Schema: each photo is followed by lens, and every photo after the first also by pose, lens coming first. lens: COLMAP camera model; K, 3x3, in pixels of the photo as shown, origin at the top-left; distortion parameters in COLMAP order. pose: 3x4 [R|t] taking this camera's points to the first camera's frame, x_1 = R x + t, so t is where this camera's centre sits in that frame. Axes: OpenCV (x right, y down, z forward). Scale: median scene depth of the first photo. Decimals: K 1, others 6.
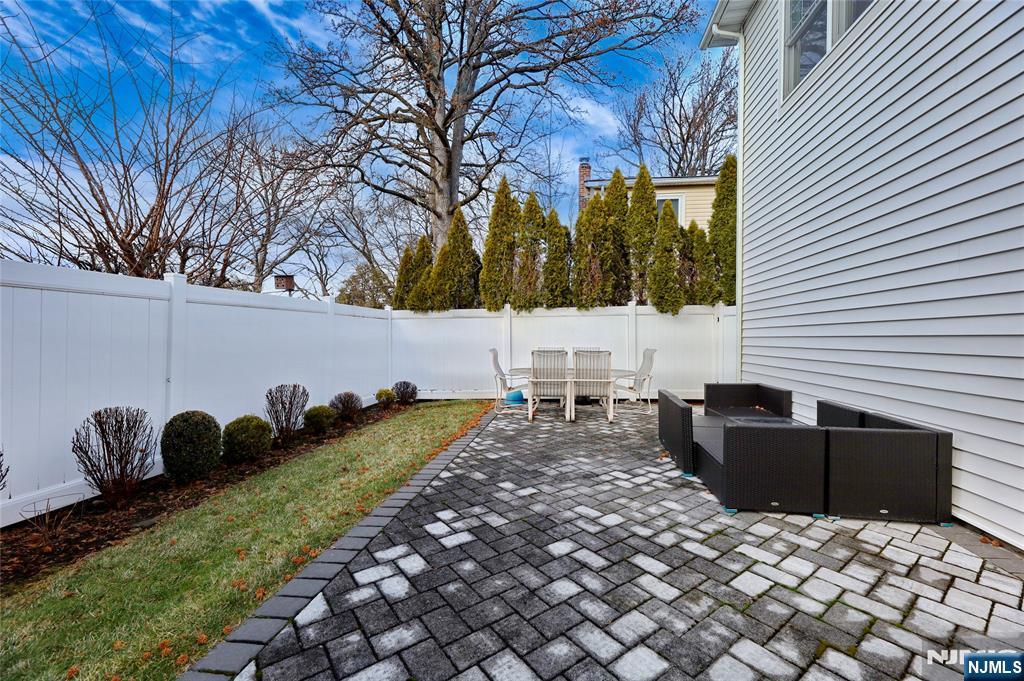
lens RADIAL K [[418.0, 0, 503.6], [0, 418.0, 338.7], [0, 0, 1]] dist [0.000468, -0.000032]
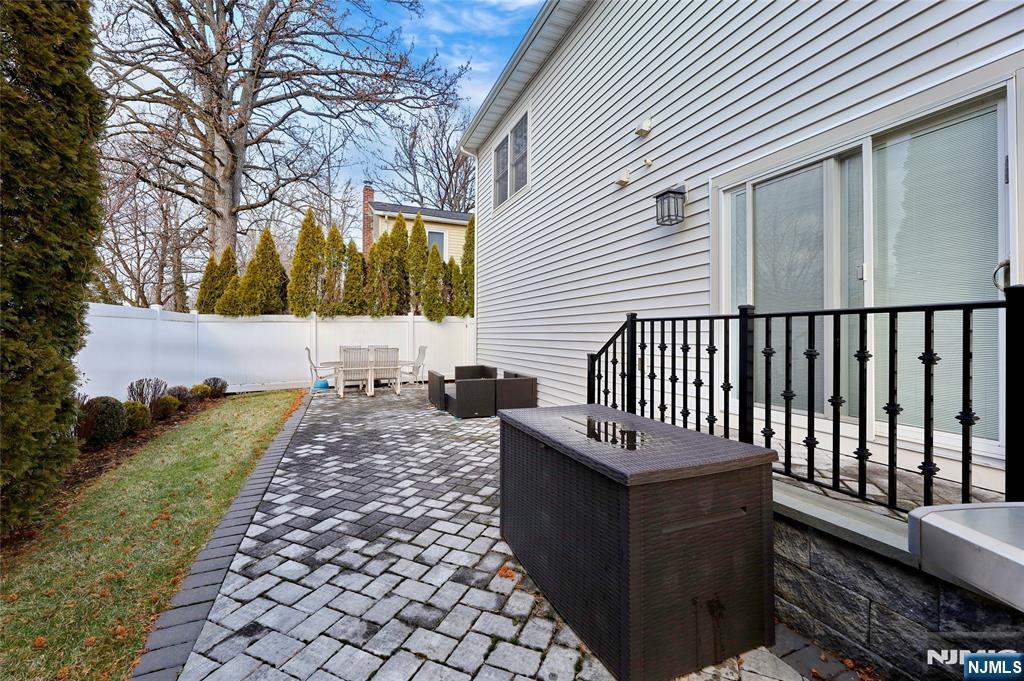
lens RADIAL K [[418.0, 0, 508.7], [0, 418.0, 335.8], [0, 0, 1]] dist [0.000468, -0.000032]
pose [[0.857888, -0.001011, 0.513835, -0.132828], [0.000715, 0.999999, 0.000775, -0.011555], [-0.513836, -0.000297, 0.857889, -0.374016]]
